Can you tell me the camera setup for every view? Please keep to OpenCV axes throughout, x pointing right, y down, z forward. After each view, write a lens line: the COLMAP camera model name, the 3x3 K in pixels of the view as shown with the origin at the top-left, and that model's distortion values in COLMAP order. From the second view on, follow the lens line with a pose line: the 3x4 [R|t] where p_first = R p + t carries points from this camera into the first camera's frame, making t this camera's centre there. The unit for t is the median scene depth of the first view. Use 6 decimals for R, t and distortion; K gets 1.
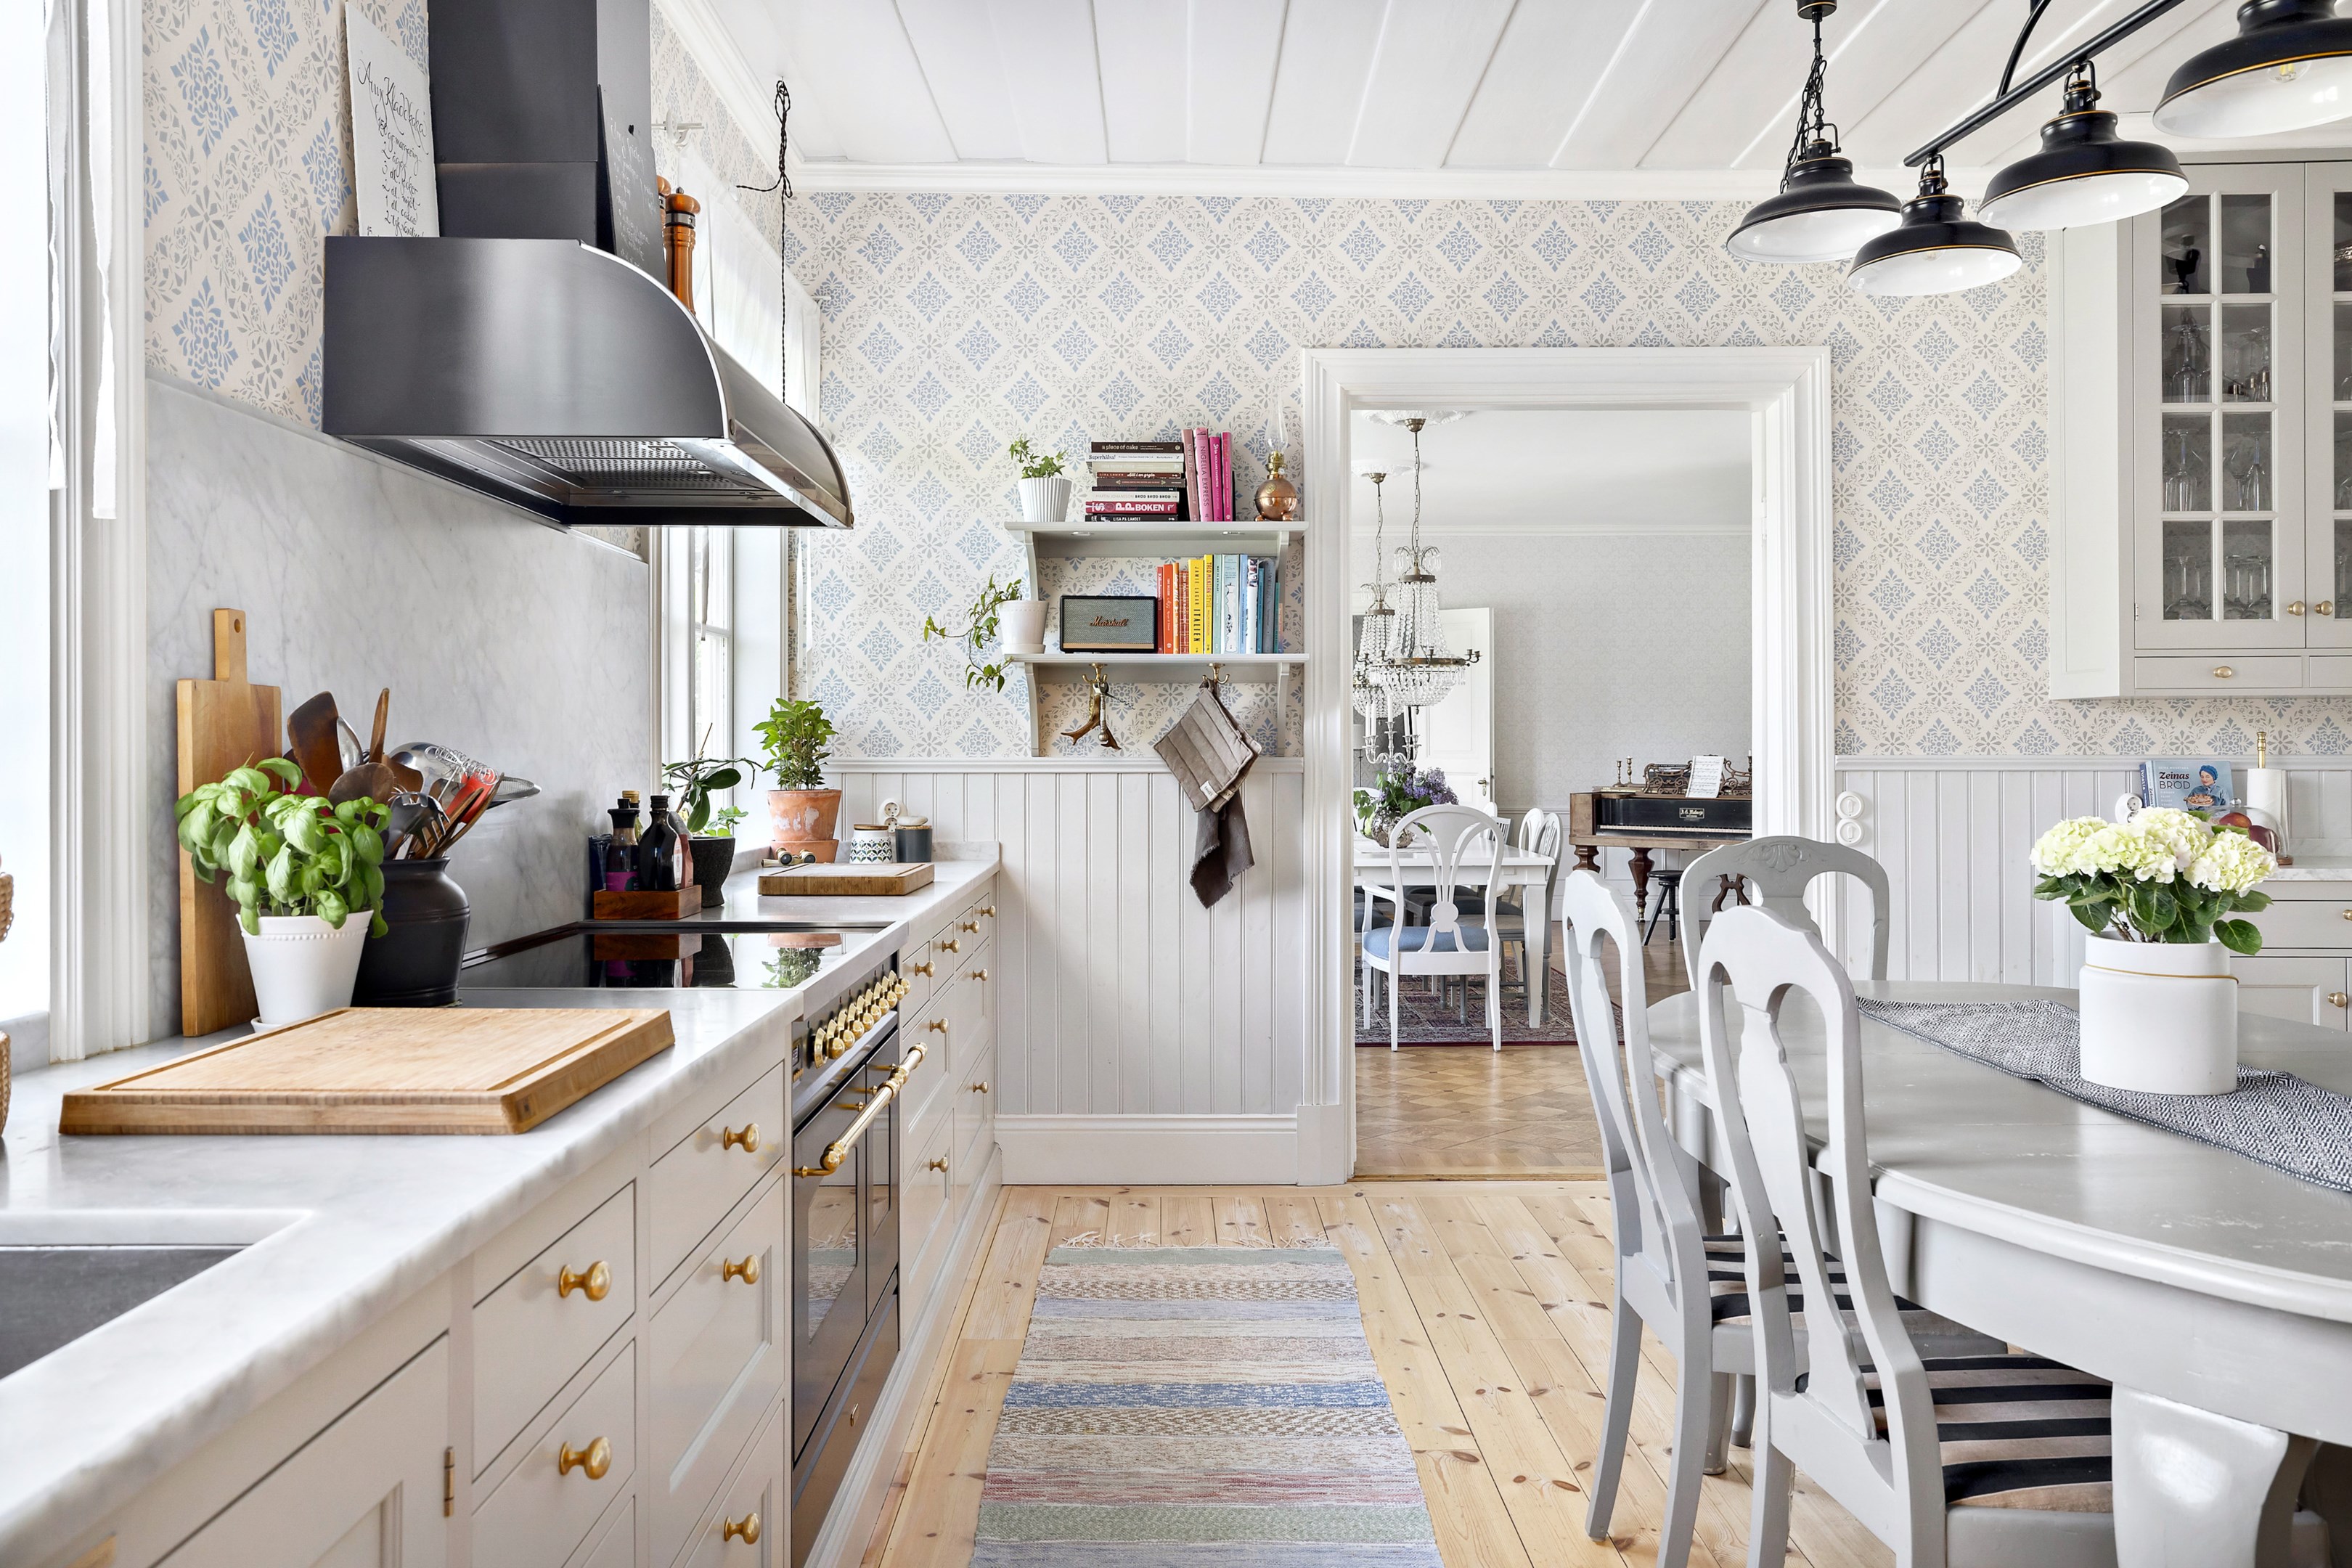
lens RADIAL K [[1737.1, 0, 1172.3], [0, 1737.1, 742.2], [0, 0, 1]] dist [-0.023757, 0.024715]
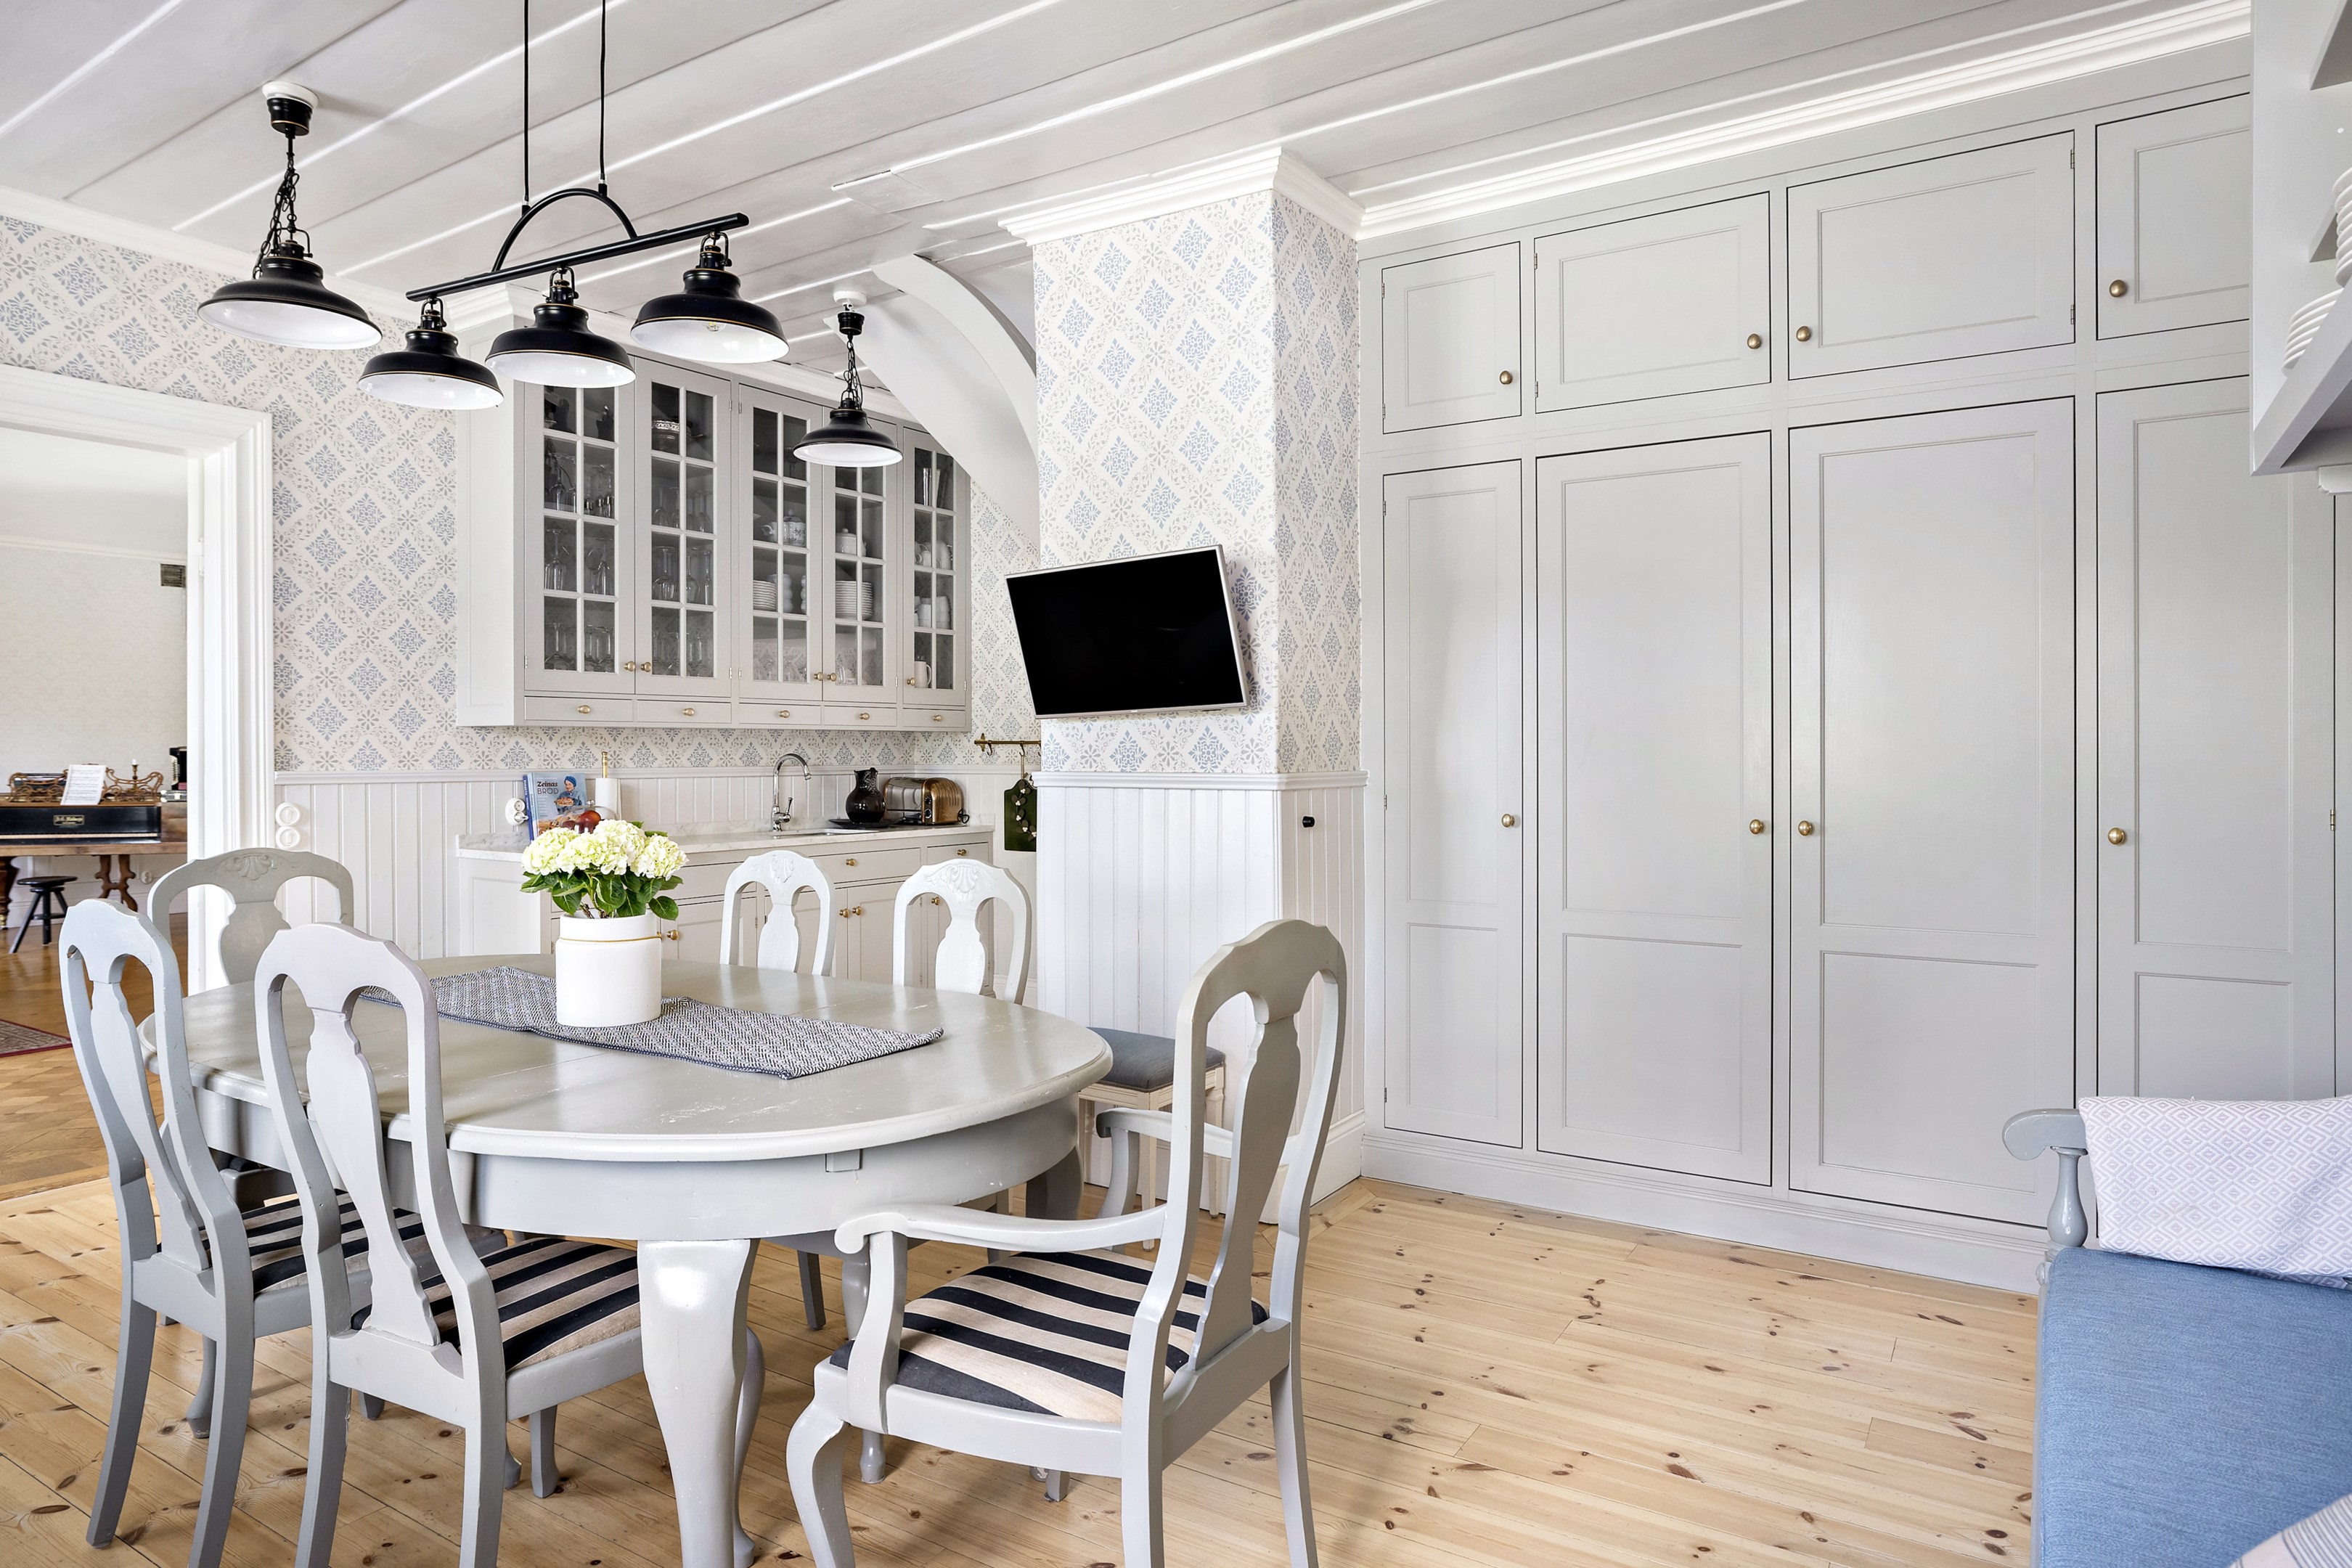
lens RADIAL K [[1363.6, 0, 1161.8], [0, 1363.6, 756.1], [0, 0, 1]] dist [-0.016894, 0.016578]
pose [[0.549942, 0.000393, 0.835203, -0.047820], [-0.005779, 0.999978, 0.003334, -0.009436], [-0.835183, -0.006660, 0.549932, 0.013609]]
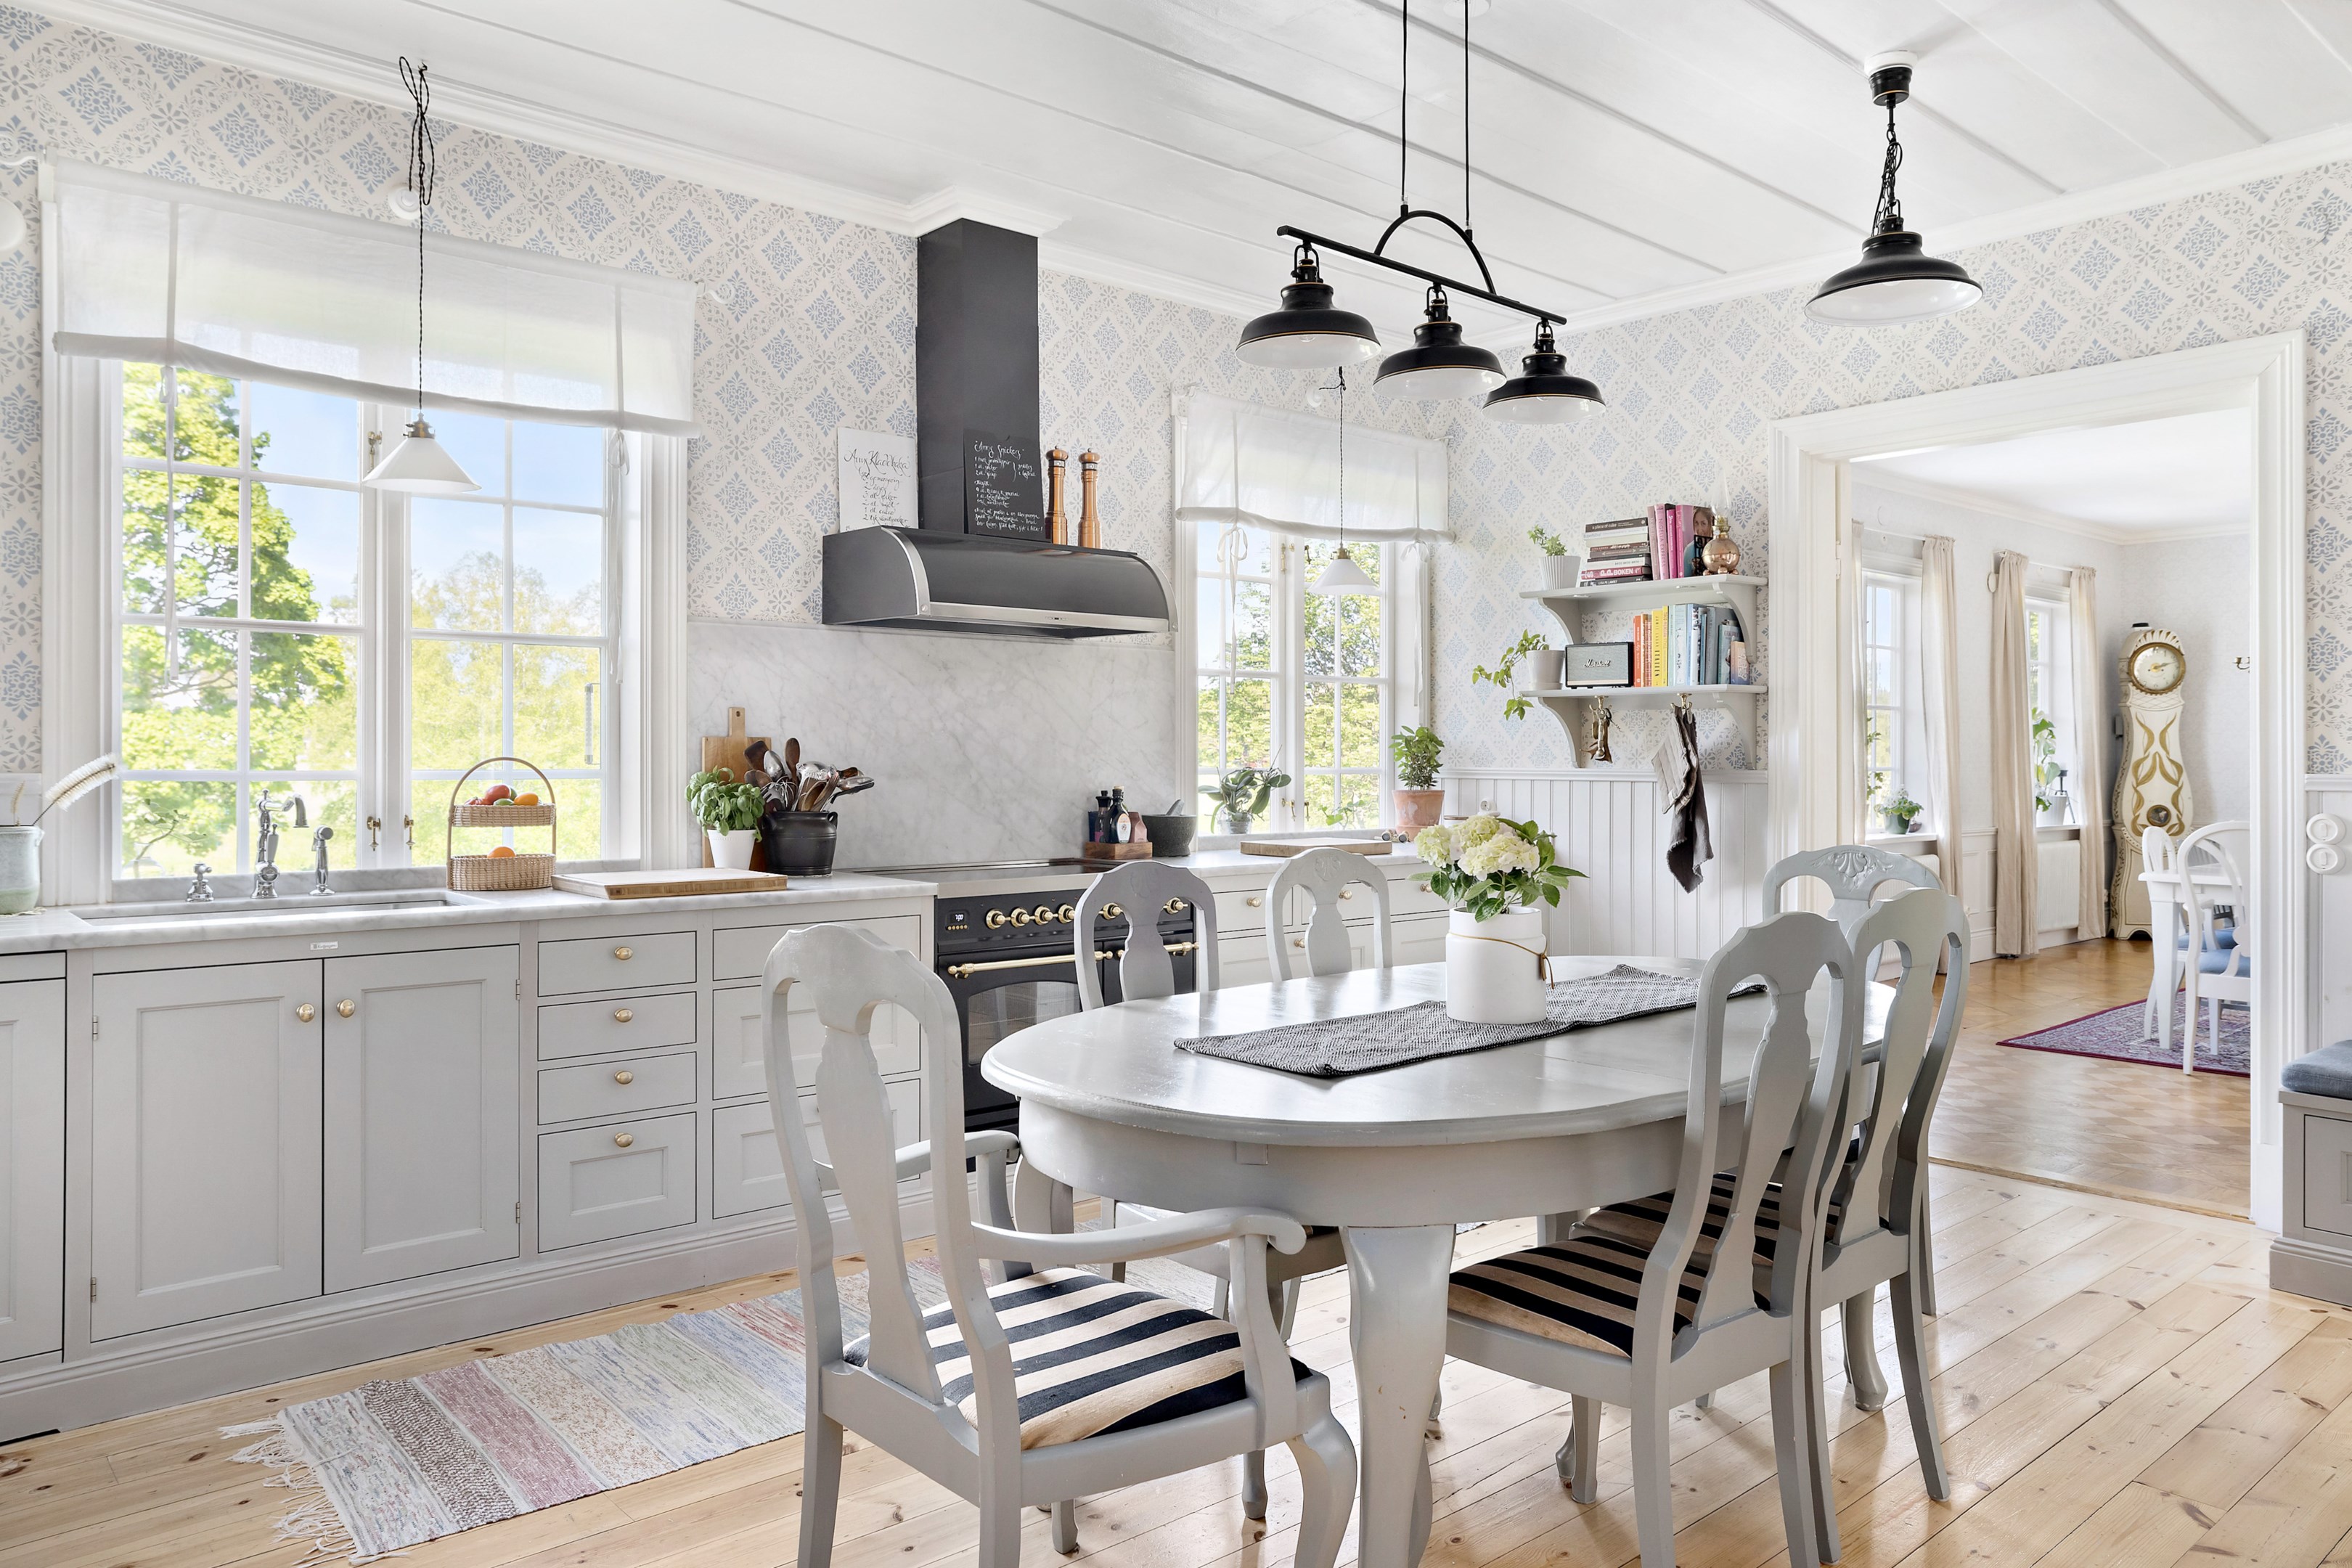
lens RADIAL K [[1597.9, 0, 1179.7], [0, 1597.9, 764.9], [0, 0, 1]] dist [-0.007322, 0.007298]
pose [[0.654043, 0.008222, -0.756413, 0.656764], [0.000782, 0.999933, 0.011545, -0.008074], [0.756457, -0.008142, 0.653992, -0.007633]]
